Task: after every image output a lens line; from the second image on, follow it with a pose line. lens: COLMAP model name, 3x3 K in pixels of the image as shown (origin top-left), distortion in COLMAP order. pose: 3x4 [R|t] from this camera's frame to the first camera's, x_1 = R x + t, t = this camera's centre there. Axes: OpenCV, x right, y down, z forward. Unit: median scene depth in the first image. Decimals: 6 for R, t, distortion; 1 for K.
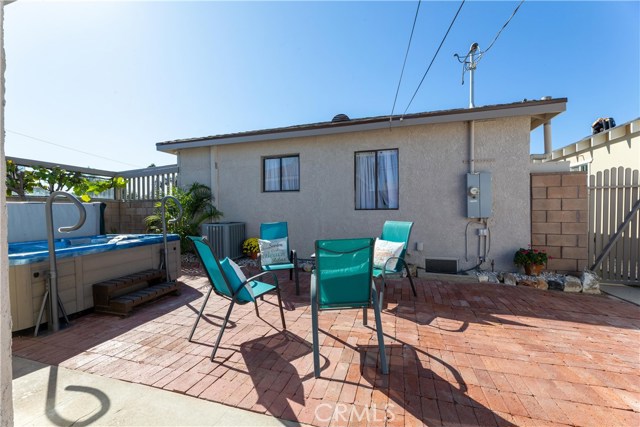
lens RADIAL K [[253.9, 0, 320.0], [0, 253.9, 213.5], [0, 0, 1]] dist [0.000232, 0.000024]
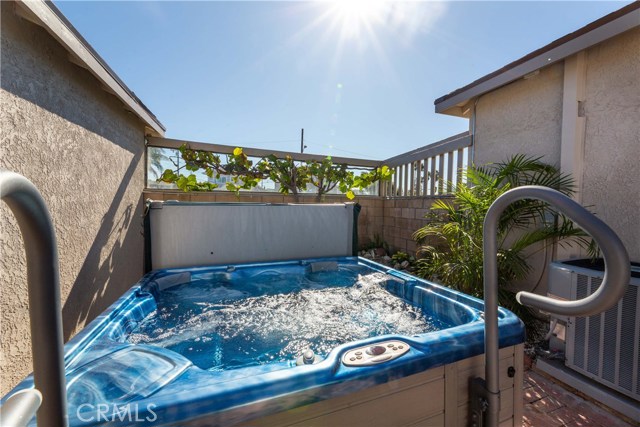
lens RADIAL K [[262.4, 0, 321.6], [0, 262.4, 210.5], [0, 0, 1]] dist [-0.000518, -0.000007]
pose [[0.604461, 0.036829, -0.795783, -0.317729], [-0.030092, 0.999273, 0.023388, -0.029424], [0.796066, 0.009810, 0.605130, 0.435558]]
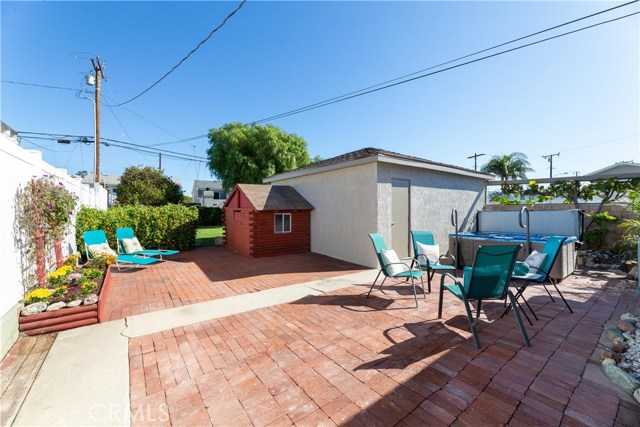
lens RADIAL K [[262.4, 0, 321.6], [0, 262.4, 210.5], [0, 0, 1]] dist [-0.000518, -0.000007]
pose [[-0.578257, 0.010885, -0.815782, 0.690853], [-0.002196, 0.999887, 0.014898, -0.044265], [0.815852, 0.010406, -0.578168, 0.591687]]
